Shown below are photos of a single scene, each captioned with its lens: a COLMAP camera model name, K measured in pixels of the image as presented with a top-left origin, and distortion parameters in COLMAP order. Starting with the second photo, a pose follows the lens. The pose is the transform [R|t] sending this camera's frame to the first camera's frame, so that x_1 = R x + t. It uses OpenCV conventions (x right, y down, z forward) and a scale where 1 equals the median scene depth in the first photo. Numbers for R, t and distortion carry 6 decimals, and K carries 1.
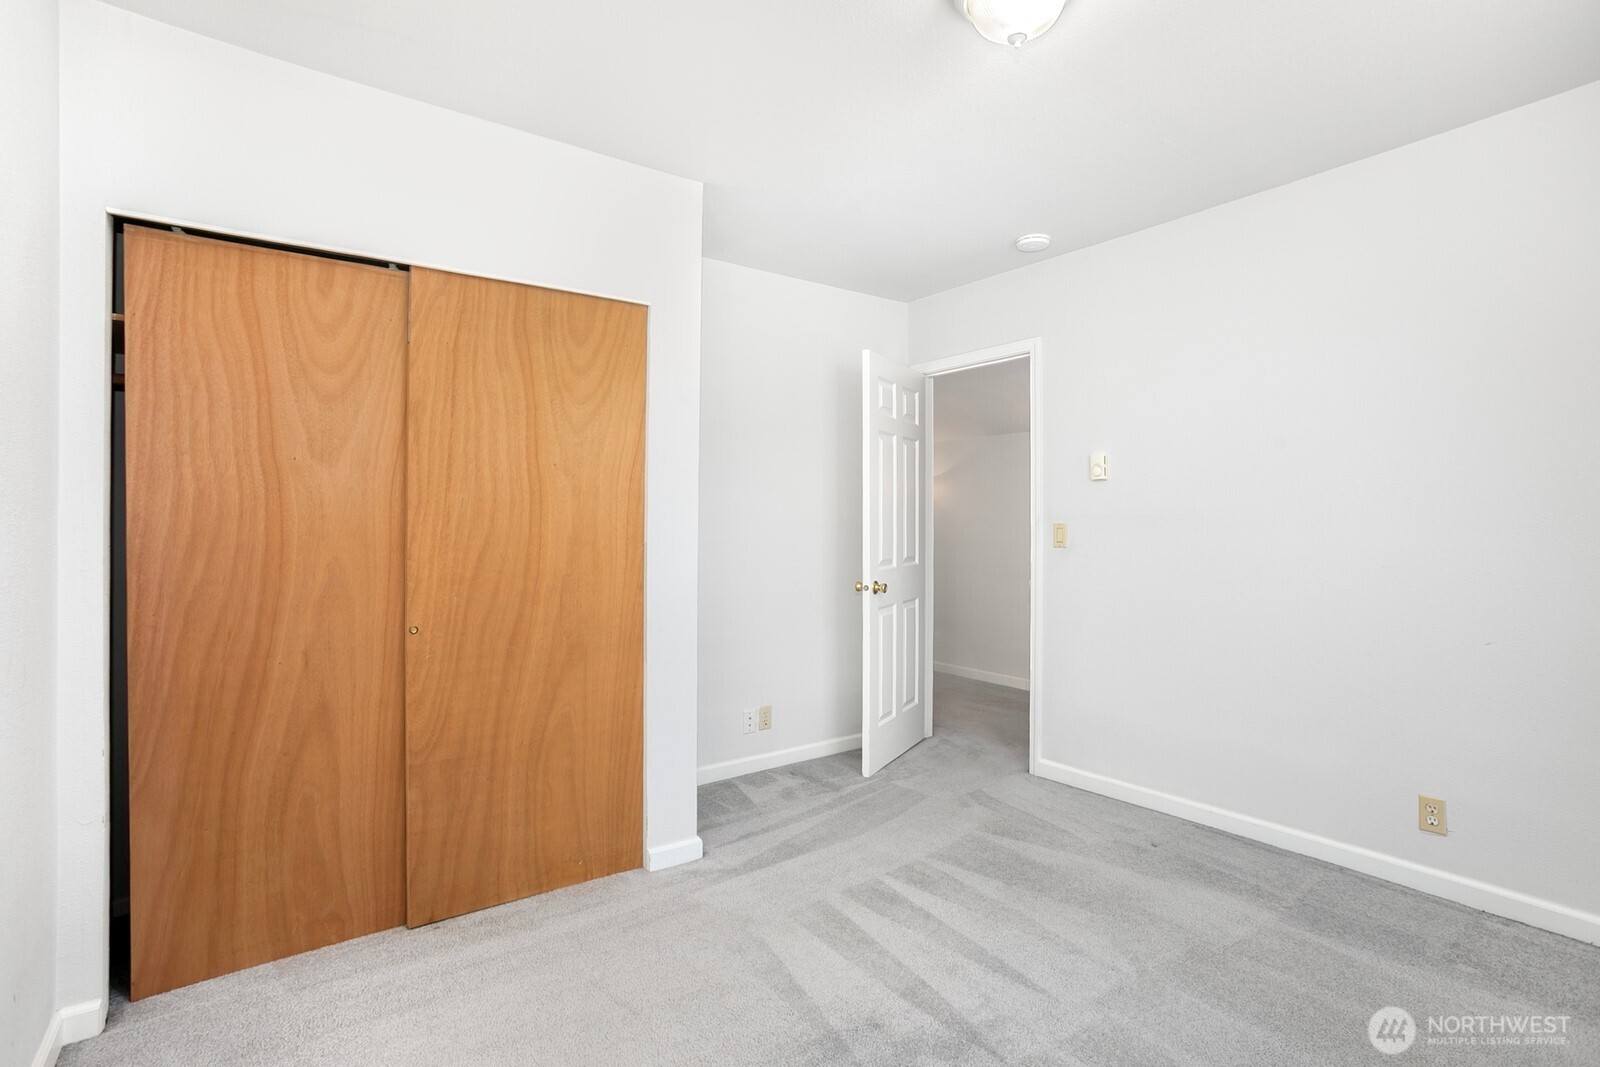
lens RADIAL K [[788.7, 0, 800.0], [0, 788.7, 533.5], [0, 0, 1]] dist [-0.002931, 0.000194]
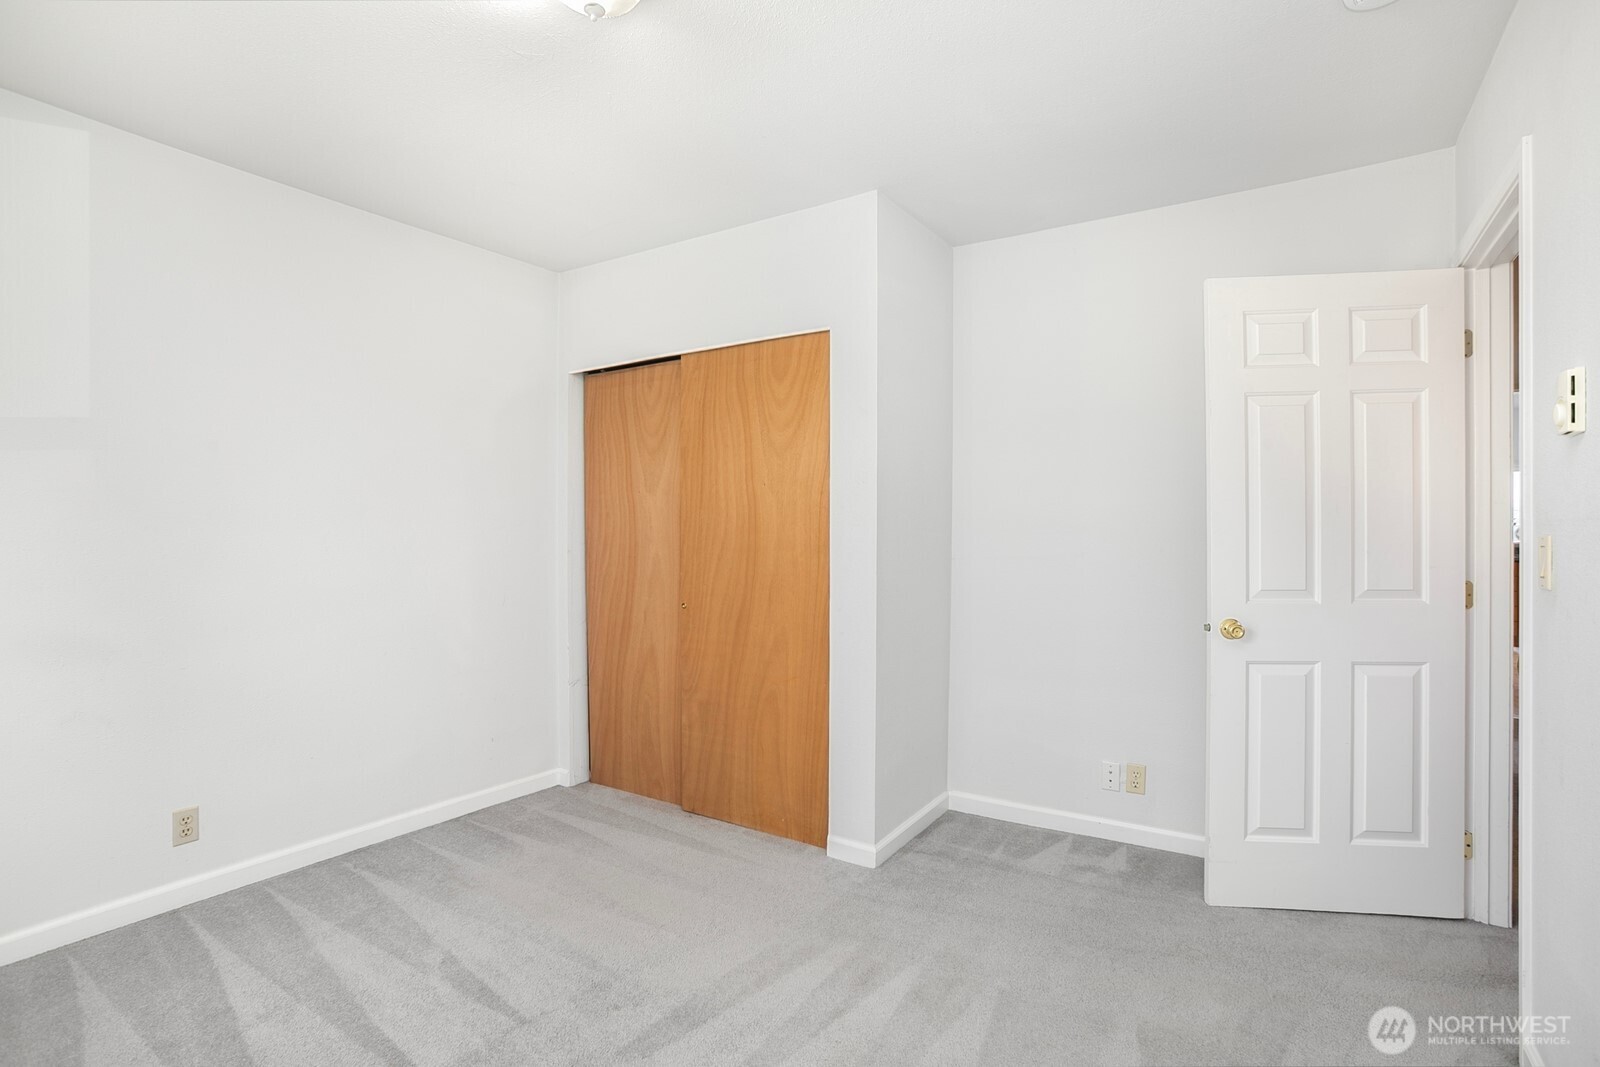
lens RADIAL K [[766.1, 0, 800.0], [0, 766.1, 533.5], [0, 0, 1]] dist [-0.043142, 0.000404]
pose [[0.359697, 0.005902, -0.933050, 0.859574], [-0.011255, 0.999935, 0.001986, -0.014378], [0.933001, 0.009788, 0.359740, 0.663429]]
